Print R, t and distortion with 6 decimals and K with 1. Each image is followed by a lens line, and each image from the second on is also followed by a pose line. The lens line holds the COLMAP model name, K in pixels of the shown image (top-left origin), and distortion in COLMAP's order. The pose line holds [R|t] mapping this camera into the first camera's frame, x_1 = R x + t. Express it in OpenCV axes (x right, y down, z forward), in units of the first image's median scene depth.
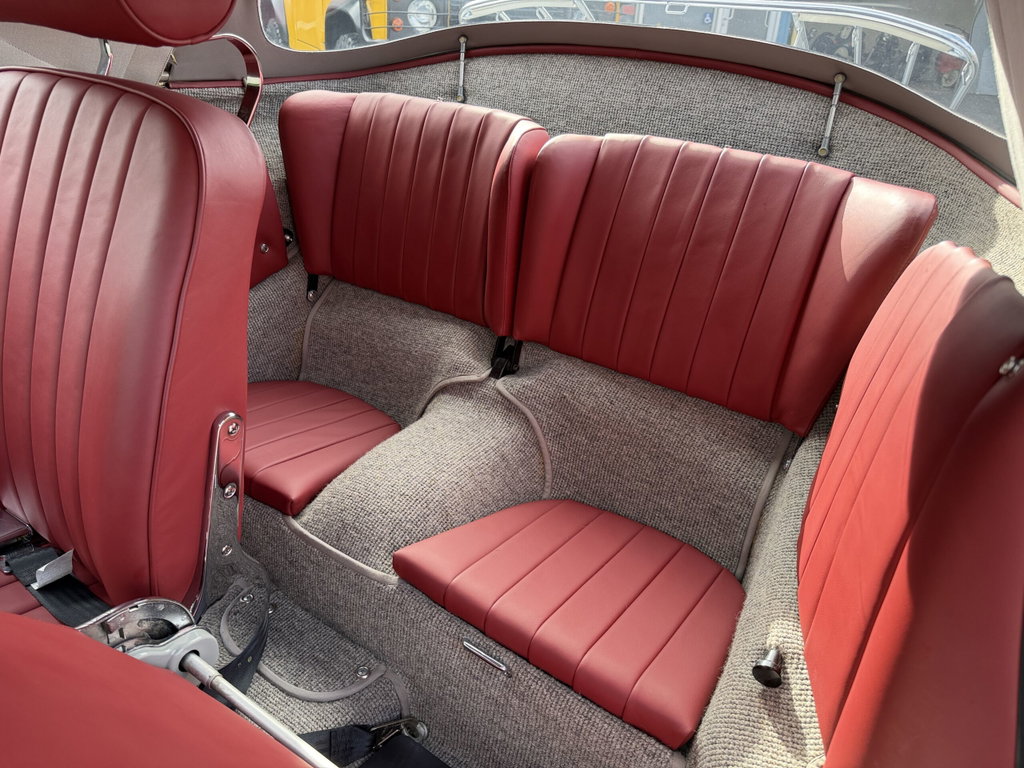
lens RADIAL K [[735.0, 0, 526.0], [0, 735.0, 398.5], [0, 0, 1]] dist [0.055990, -0.080759]
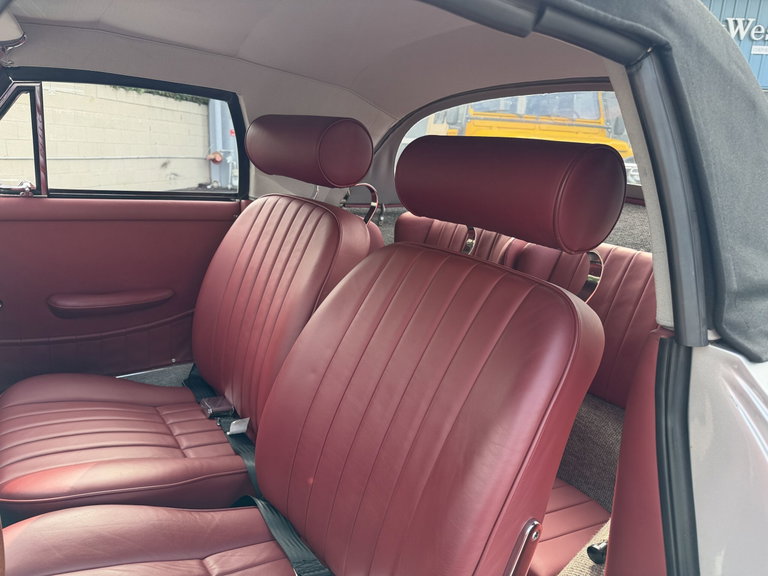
lens RADIAL K [[551.2, 0, 384.3], [0, 551.2, 293.9], [0, 0, 1]] dist [0.055990, -0.080759]
pose [[0.928222, 0.090786, -0.360780, 0.225810], [-0.178823, 0.959269, -0.218689, 0.140641], [0.326231, 0.267508, 0.906649, -0.312499]]
